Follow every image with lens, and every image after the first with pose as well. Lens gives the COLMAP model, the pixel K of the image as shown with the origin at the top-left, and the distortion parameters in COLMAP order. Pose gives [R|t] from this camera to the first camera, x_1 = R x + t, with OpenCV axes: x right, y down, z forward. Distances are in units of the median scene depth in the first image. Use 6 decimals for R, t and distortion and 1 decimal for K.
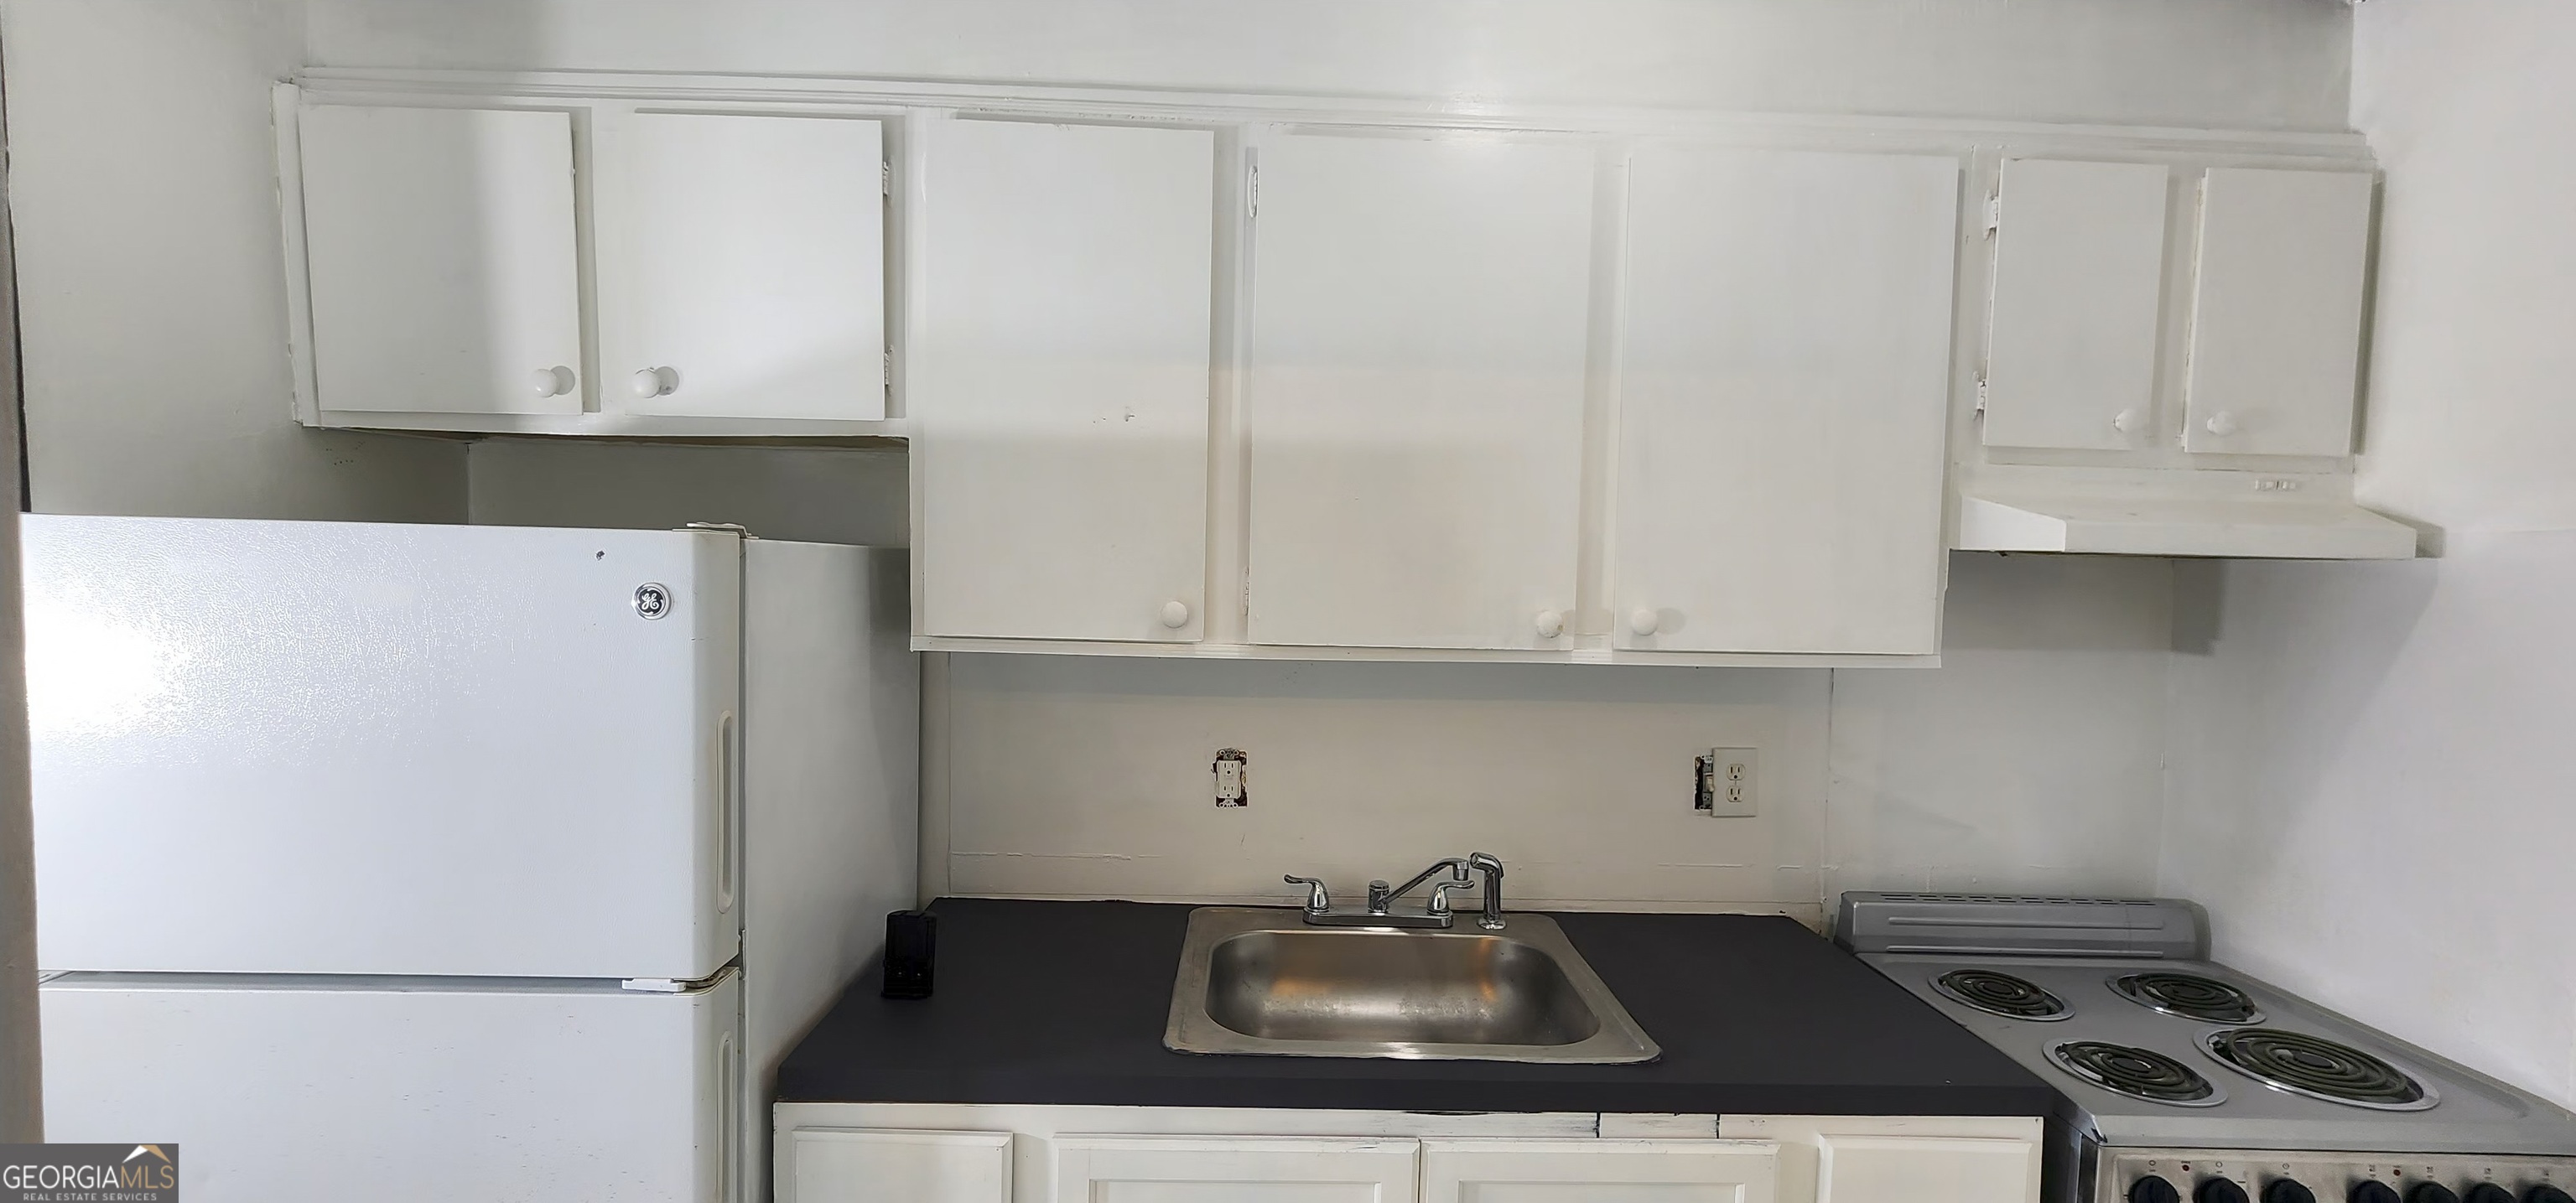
lens RADIAL K [[1057.2, 0, 1283.3], [0, 1057.2, 617.2], [0, 0, 1]] dist [-0.001425, 0.000135]
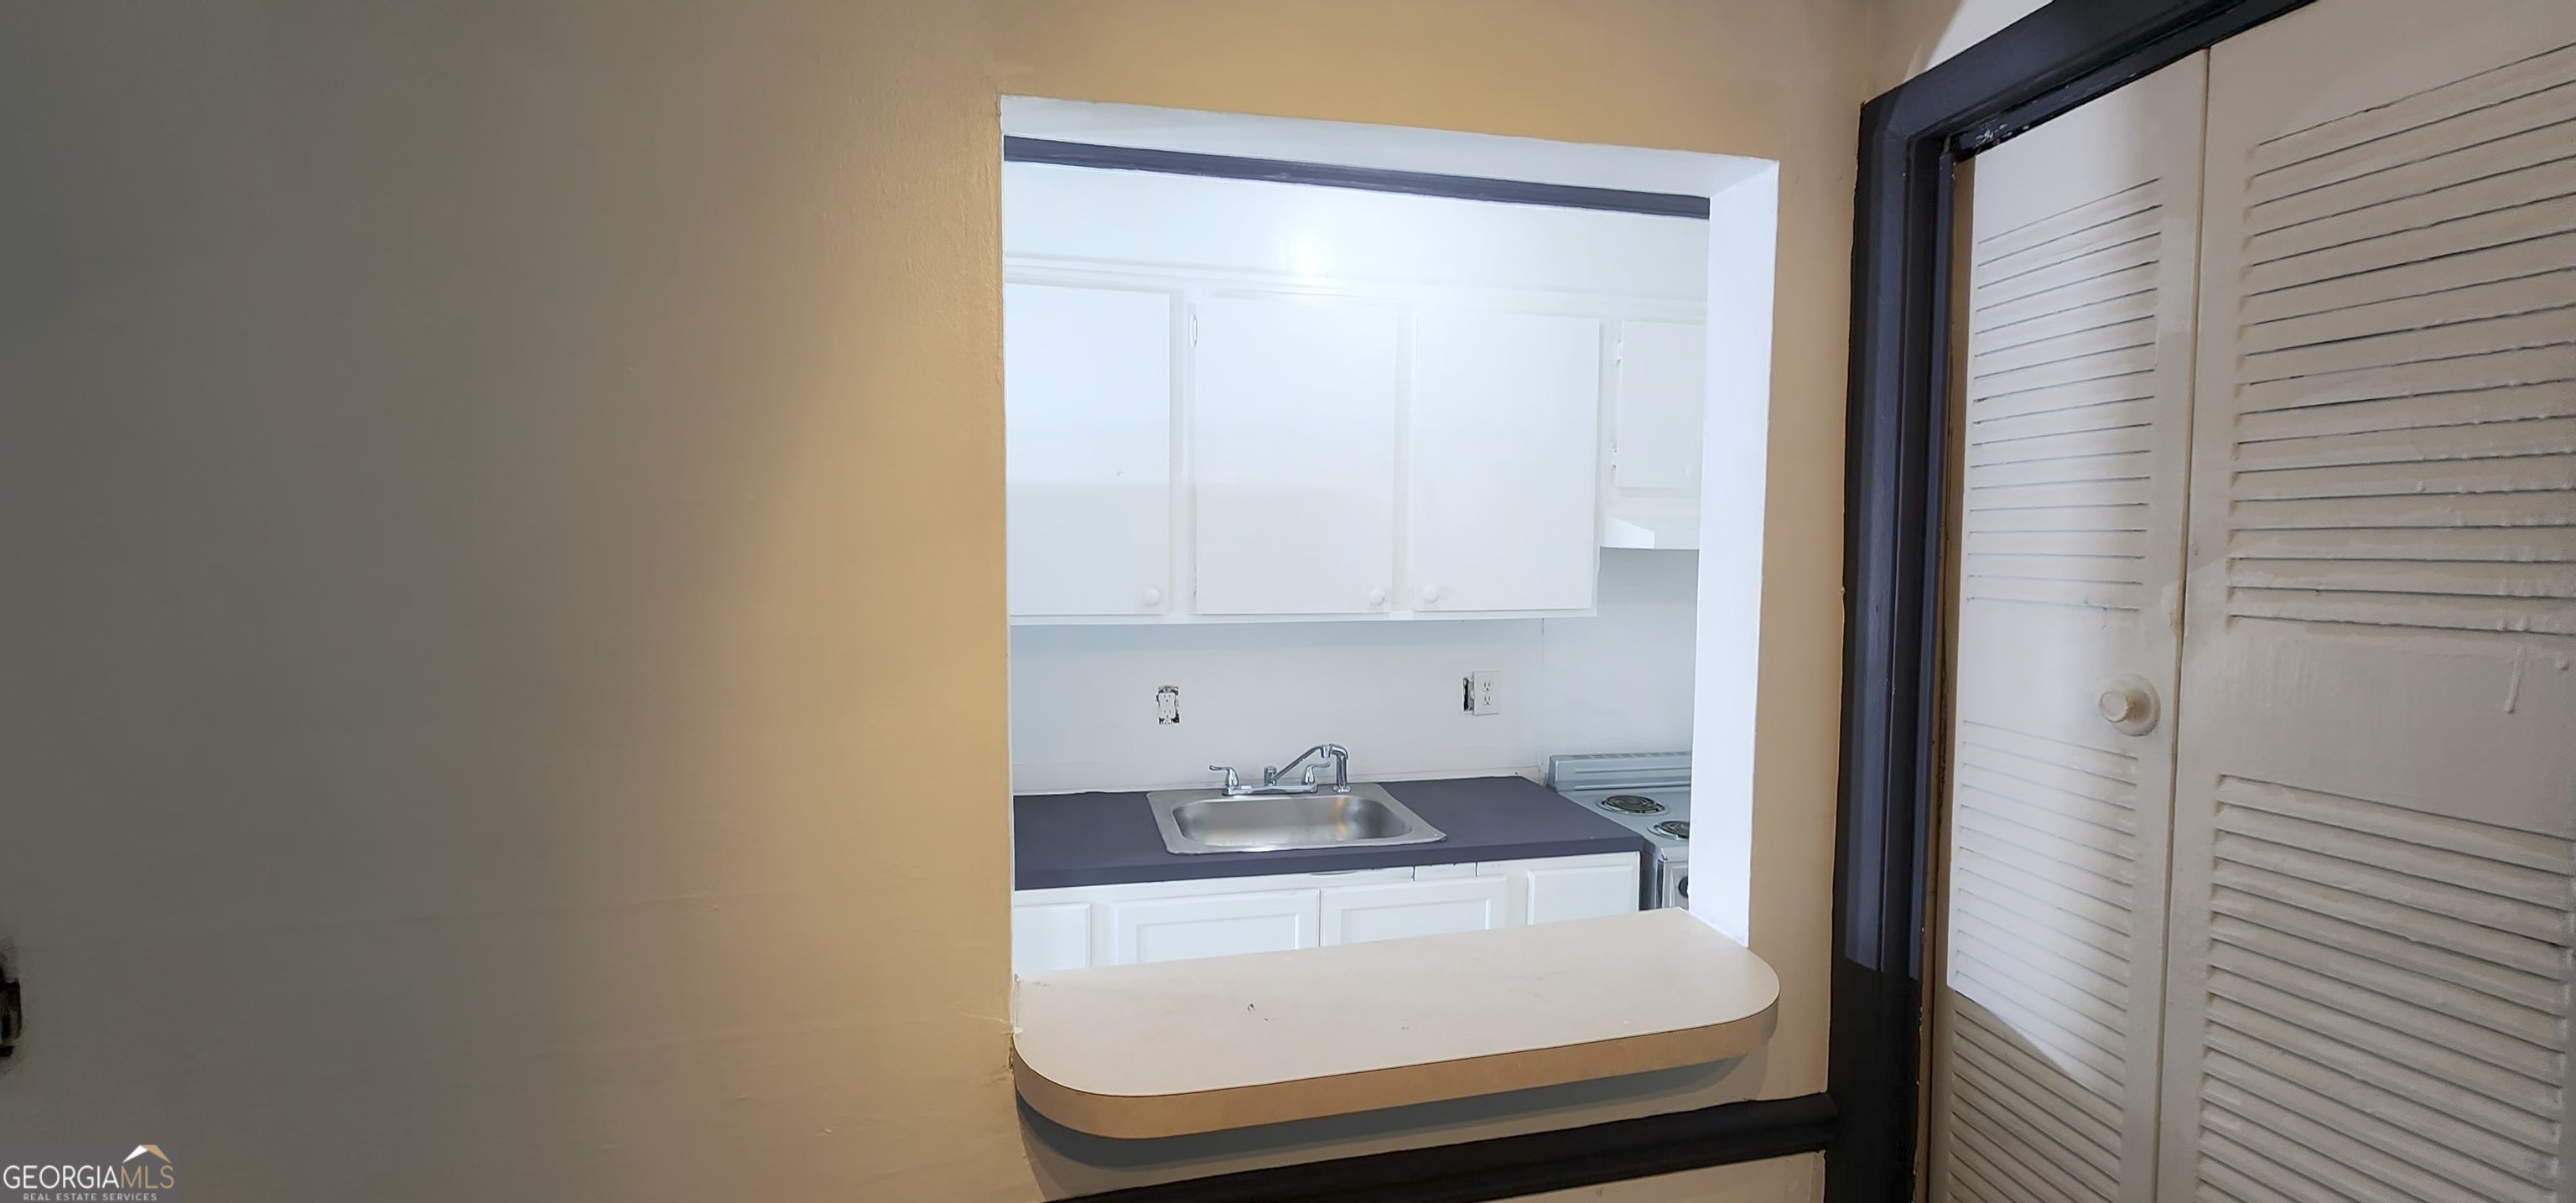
lens RADIAL K [[1037.1, 0, 1325.3], [0, 1037.1, 597.0], [0, 0, 1]] dist [-0.000328, 0.000027]
pose [[0.972366, -0.025500, 0.232064, -0.193941], [0.022774, 0.999637, 0.014420, -0.017456], [-0.232347, -0.008737, 0.972594, -0.533614]]
